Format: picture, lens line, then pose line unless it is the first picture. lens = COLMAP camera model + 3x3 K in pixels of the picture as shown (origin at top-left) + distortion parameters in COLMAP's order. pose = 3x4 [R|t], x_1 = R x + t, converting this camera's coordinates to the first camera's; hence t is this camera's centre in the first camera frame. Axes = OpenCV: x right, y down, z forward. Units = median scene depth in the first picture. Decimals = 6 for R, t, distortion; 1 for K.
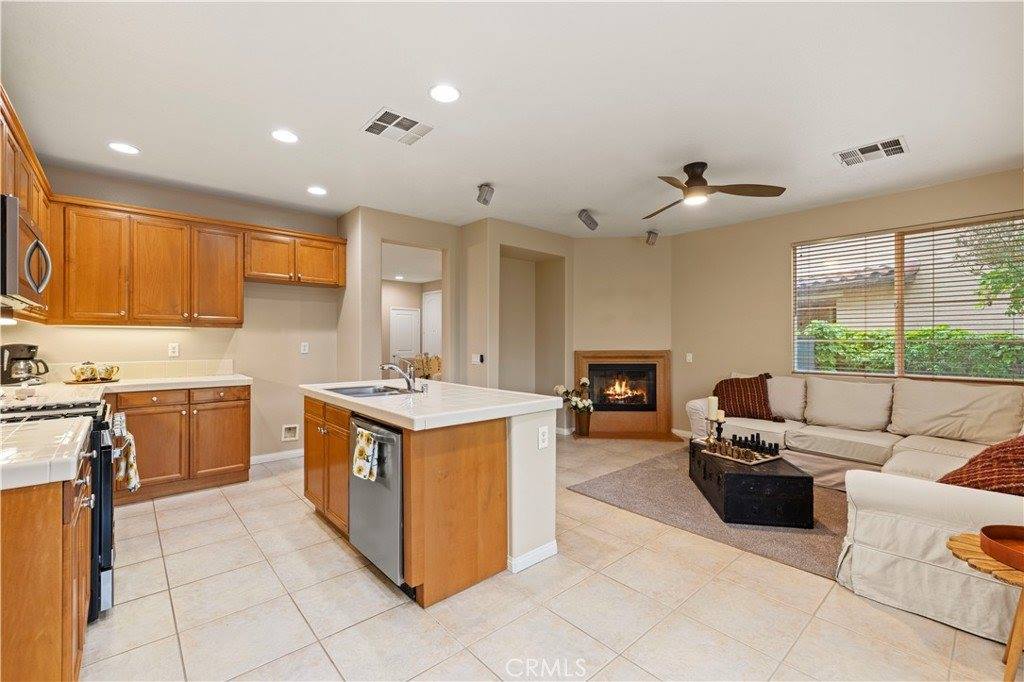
lens RADIAL K [[436.3, 0, 507.5], [0, 436.3, 338.6], [0, 0, 1]] dist [0.000389, -0.000057]
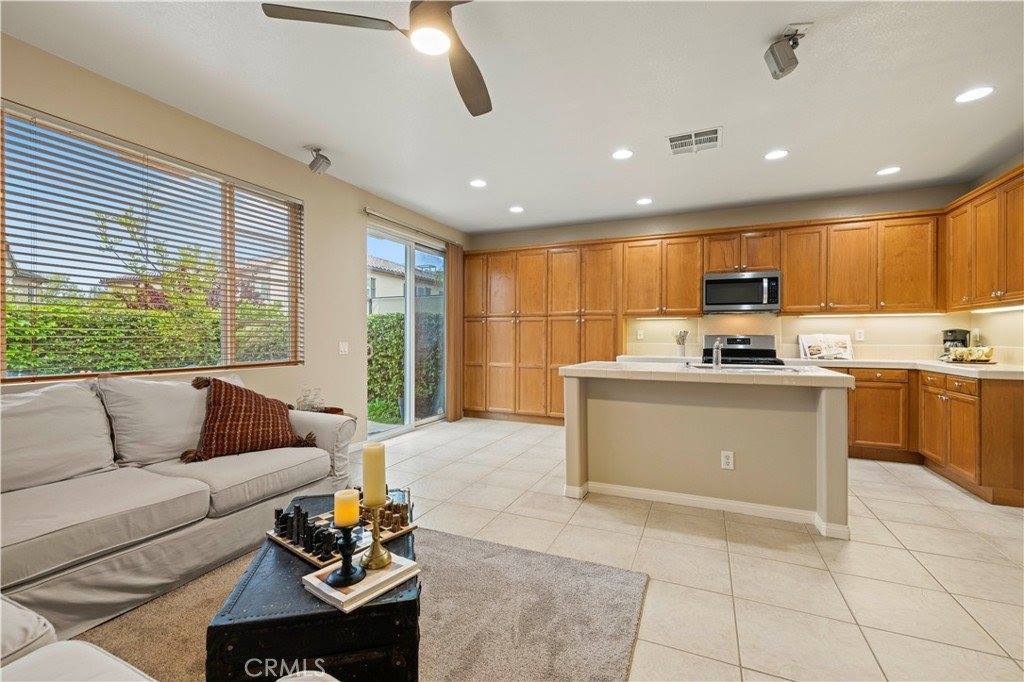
lens RADIAL K [[436.3, 0, 507.5], [0, 436.3, 338.6], [0, 0, 1]] dist [0.000389, -0.000057]
pose [[-0.912310, -0.003079, -0.409489, 0.352083], [-0.002584, 0.999995, -0.001761, 0.023958], [0.409492, -0.000549, -0.912313, 0.949508]]
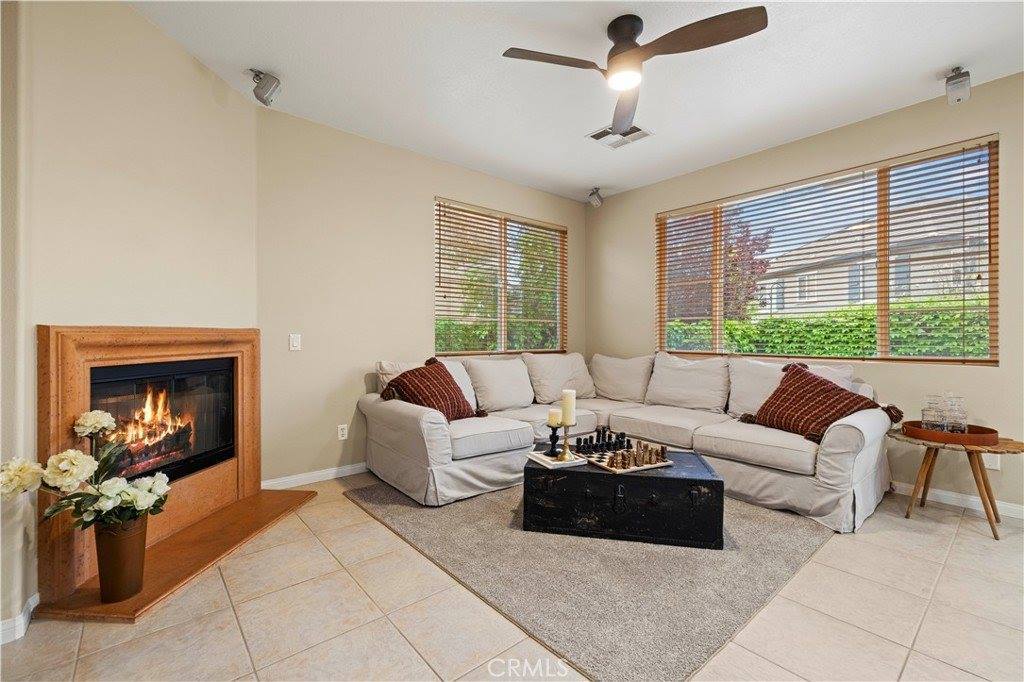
lens RADIAL K [[436.3, 0, 507.5], [0, 436.3, 338.6], [0, 0, 1]] dist [0.000389, -0.000057]
pose [[0.030802, -0.004037, 0.999517, -0.129973], [-0.005679, 0.999975, 0.004214, 0.035517], [-0.999509, -0.005806, 0.030779, 0.713571]]
